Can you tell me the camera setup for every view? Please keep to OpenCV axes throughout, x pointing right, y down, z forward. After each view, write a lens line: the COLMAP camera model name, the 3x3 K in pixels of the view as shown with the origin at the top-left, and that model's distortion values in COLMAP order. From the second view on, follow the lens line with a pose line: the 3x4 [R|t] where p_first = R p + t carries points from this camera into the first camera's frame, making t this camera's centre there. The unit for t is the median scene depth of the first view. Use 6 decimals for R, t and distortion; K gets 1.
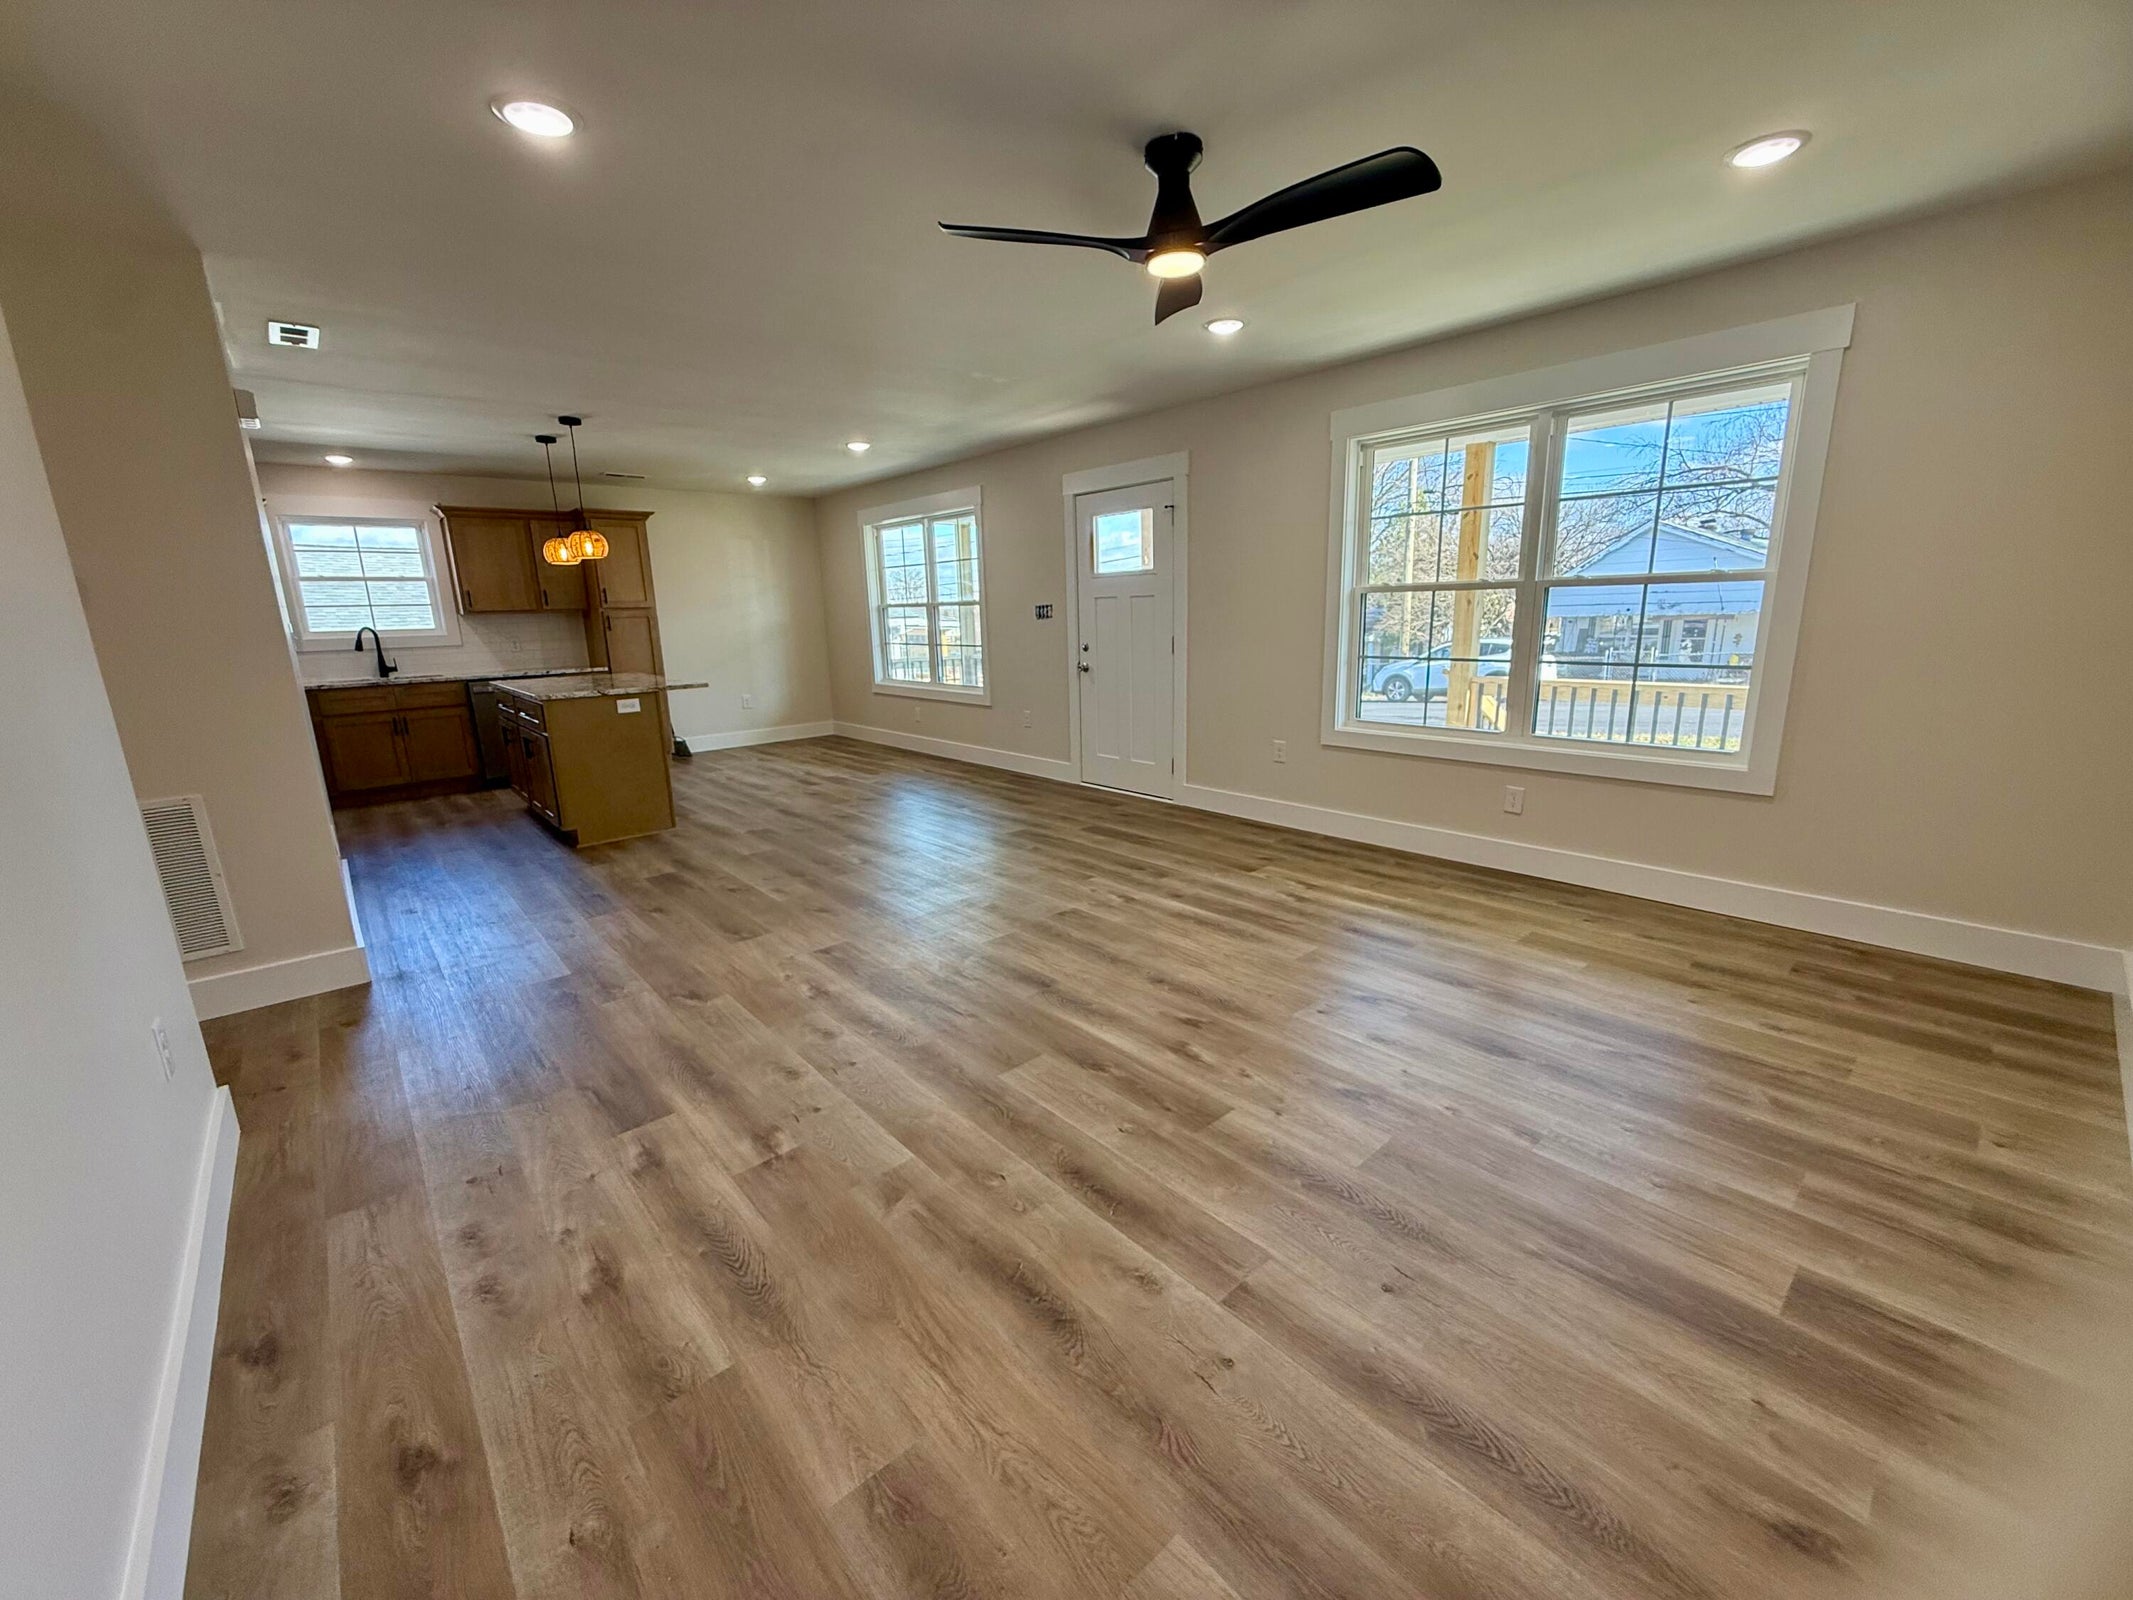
lens RADIAL K [[848.5, 0, 1079.7], [0, 848.5, 801.3], [0, 0, 1]] dist [0.001125, -0.000361]
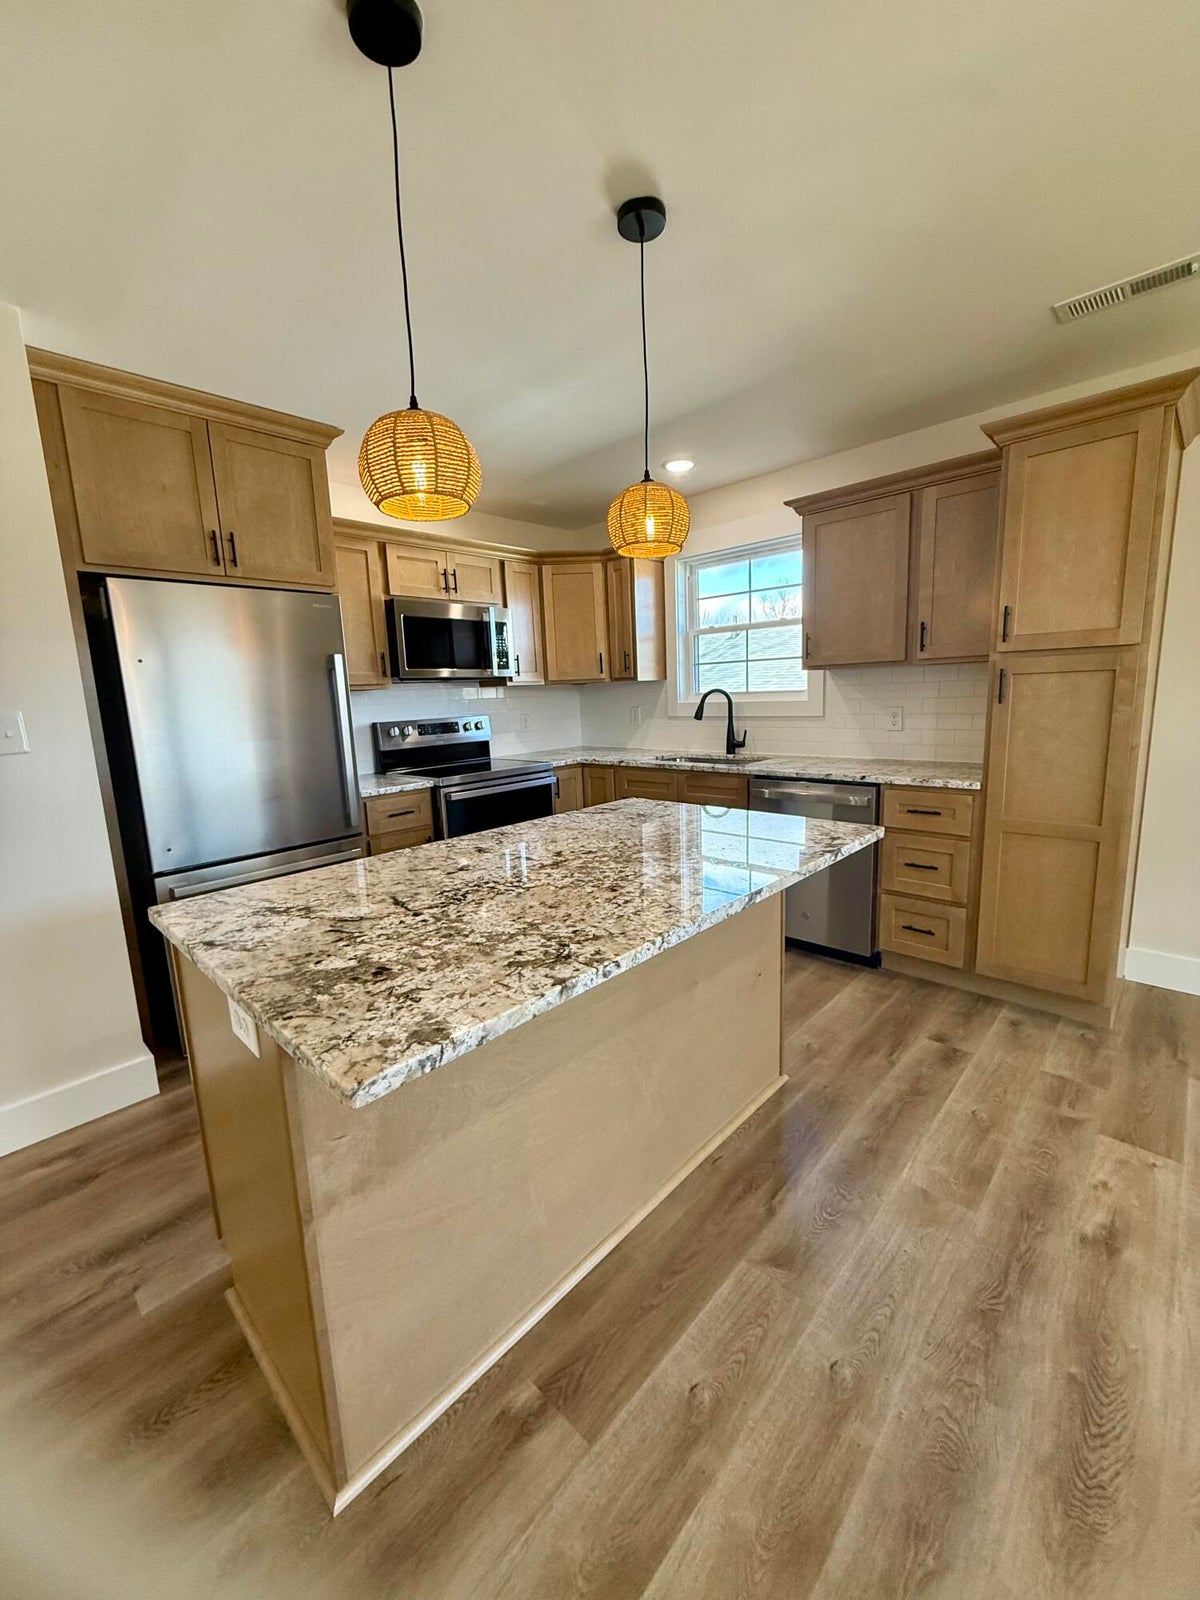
lens RADIAL K [[636.5, 0, 594.4], [0, 636.5, 805.6], [0, 0, 1]] dist [0.001125, -0.000361]
pose [[0.067073, 0.202285, -0.977027, -0.548865], [-0.188389, 0.964186, 0.186693, -0.399136], [0.979801, 0.171539, 0.102779, 1.784969]]
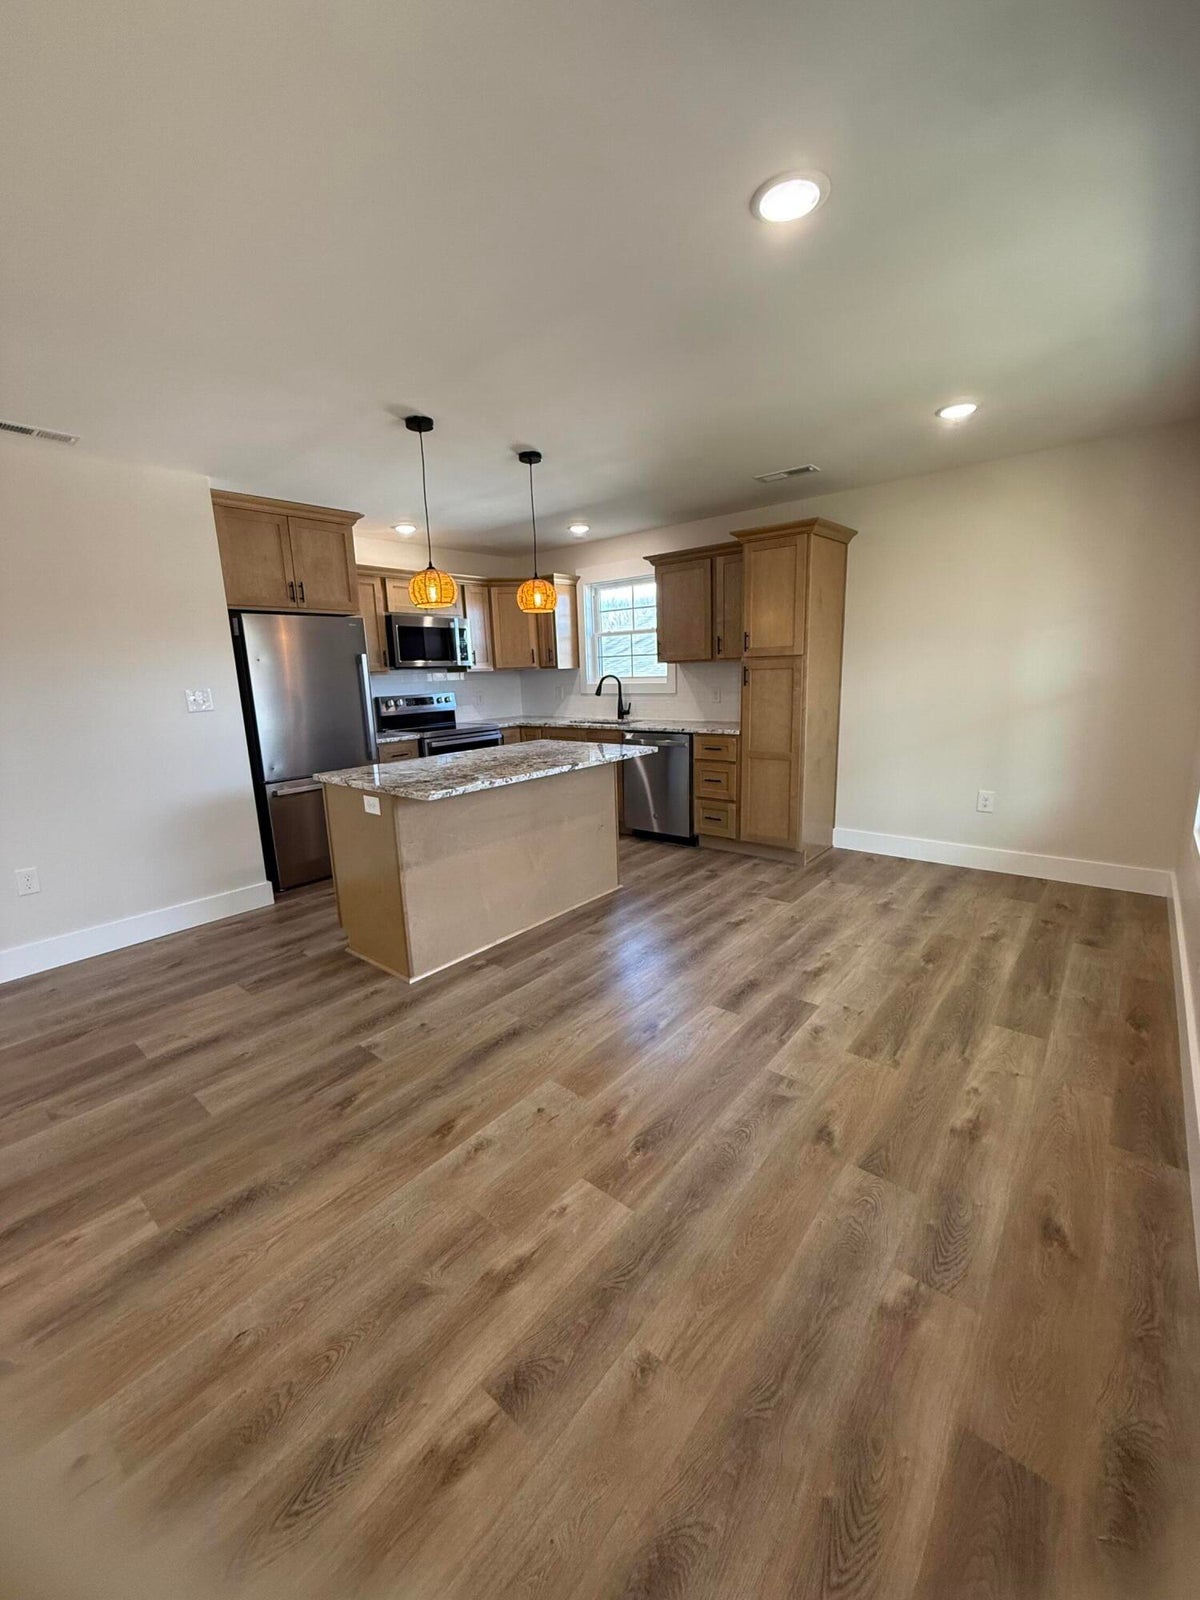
lens RADIAL K [[636.5, 0, 596.1], [0, 636.5, 803.6], [0, 0, 1]] dist [0.001125, -0.000361]
pose [[0.133171, 0.228467, -0.964401, 0.048637], [-0.193967, 0.960258, 0.200702, -0.435105], [0.971927, 0.160335, 0.172193, 1.810583]]
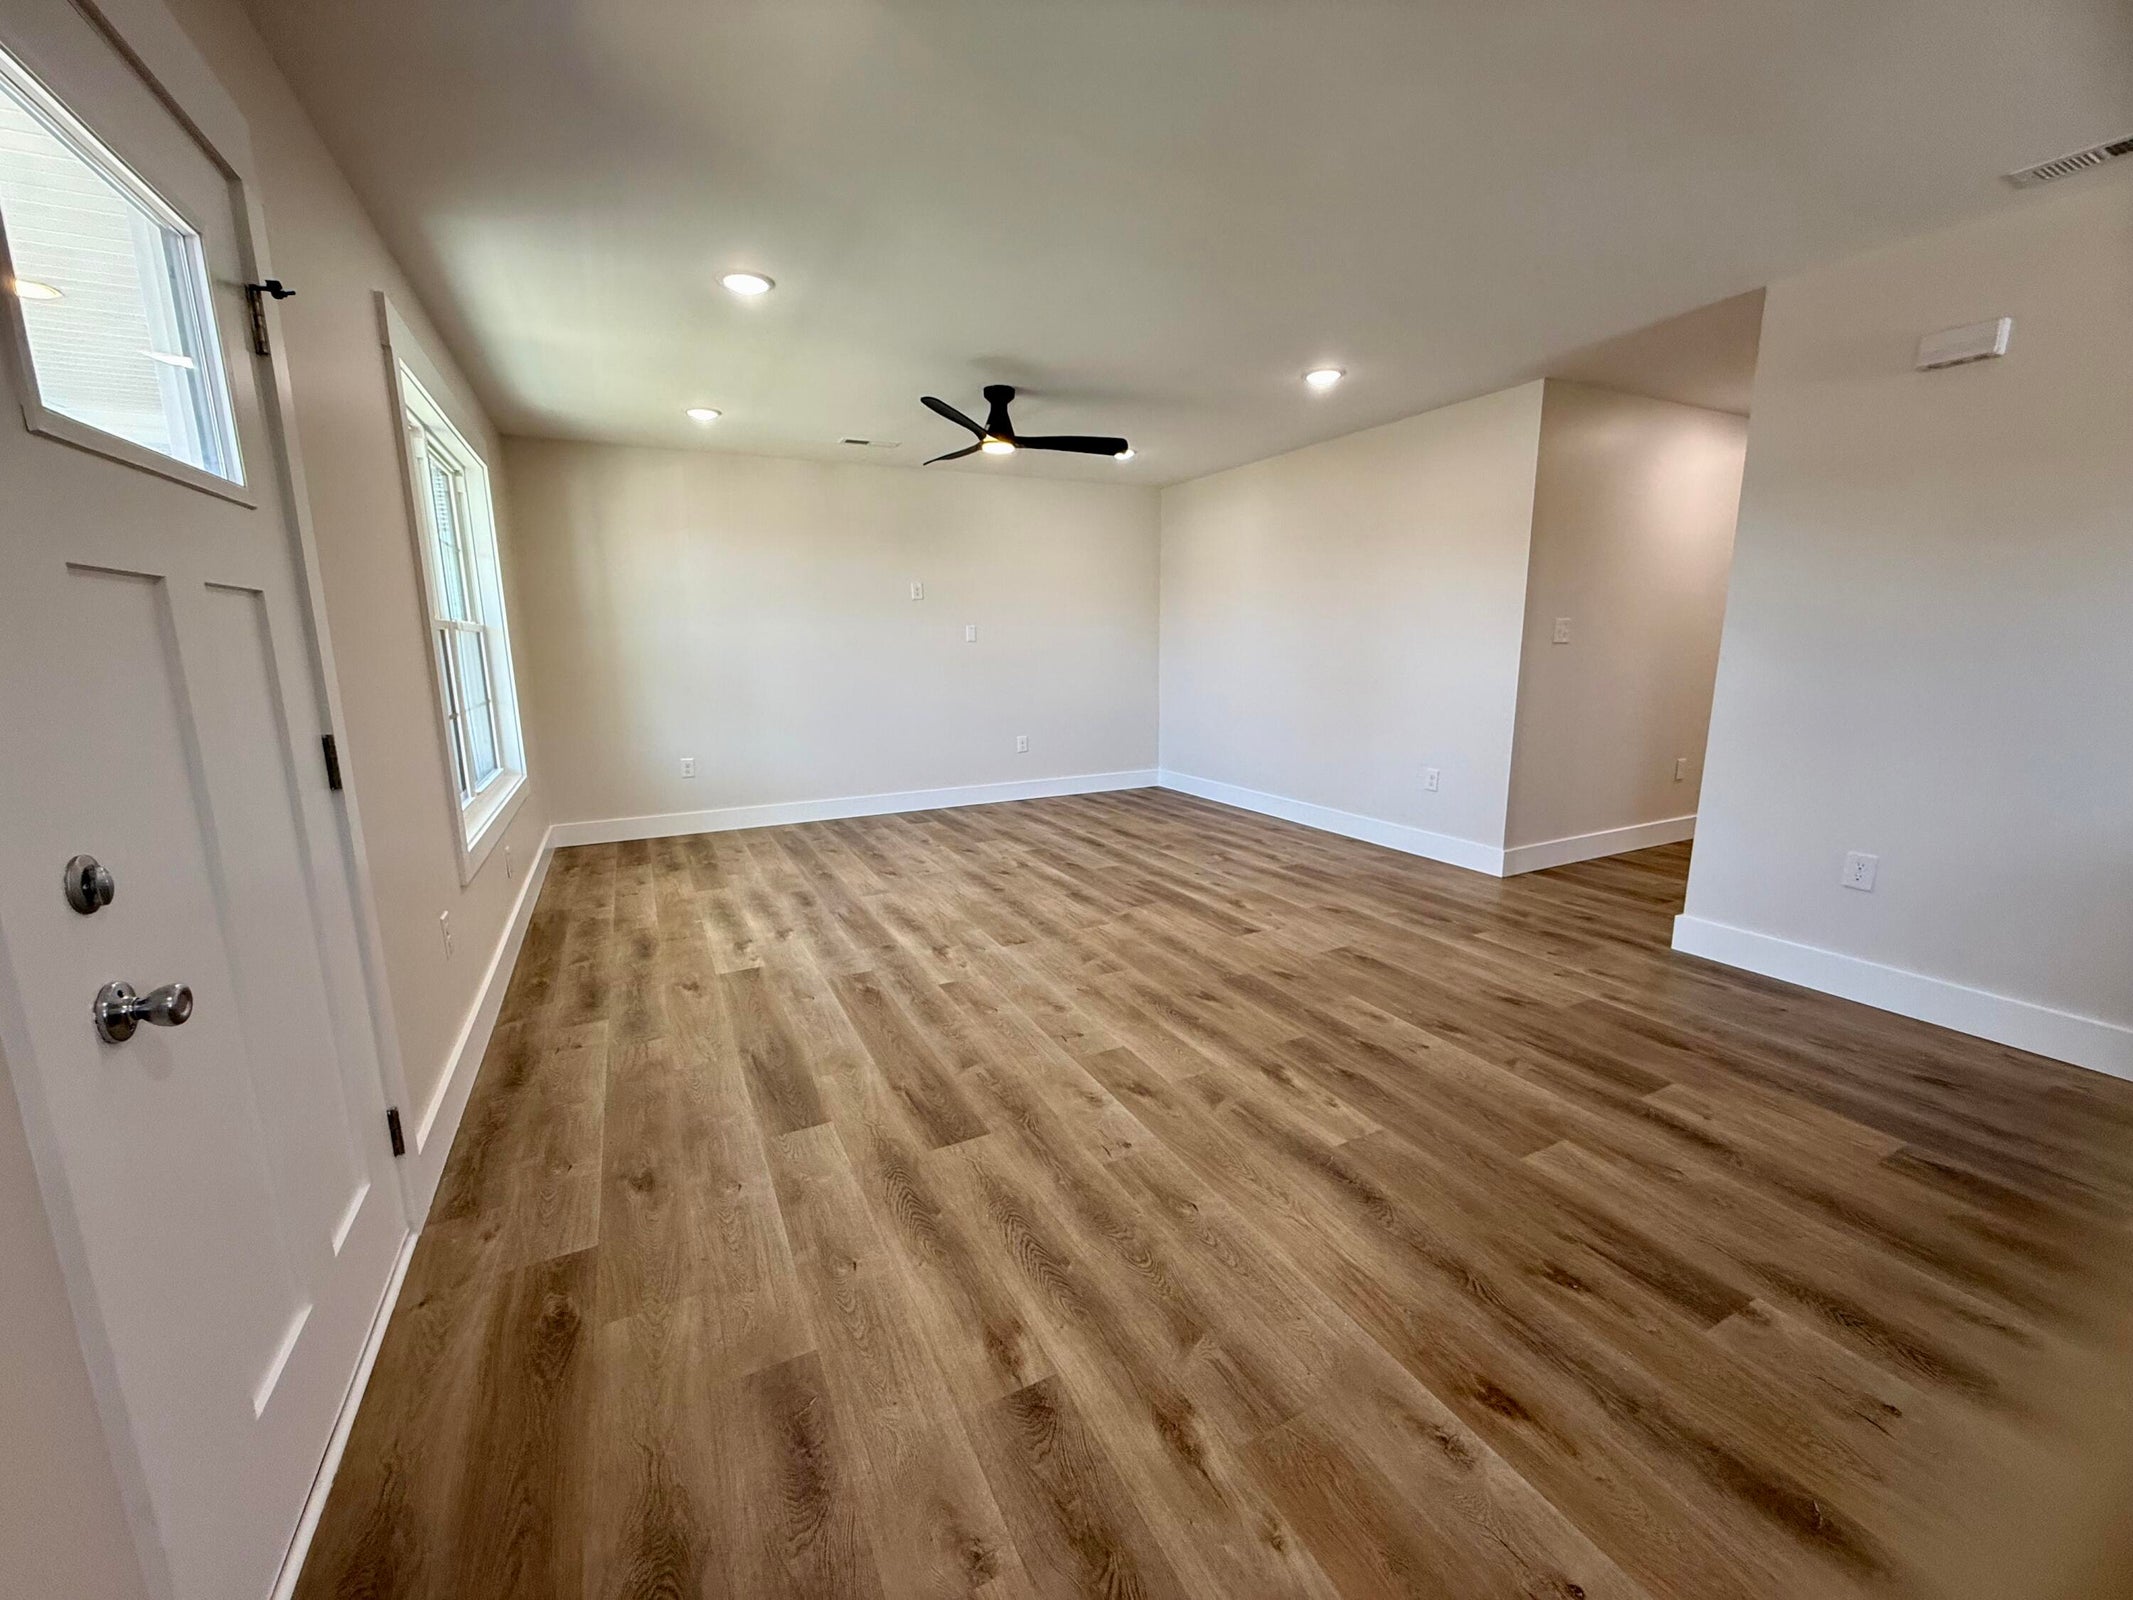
lens RADIAL K [[848.5, 0, 1063.7], [0, 848.5, 804.9], [0, 0, 1]] dist [0.001125, -0.000361]
pose [[-0.962706, -0.013197, 0.270229, -0.399024], [0.097970, 0.914019, 0.393663, -0.472531], [-0.252189, 0.405456, -0.878639, 2.161800]]
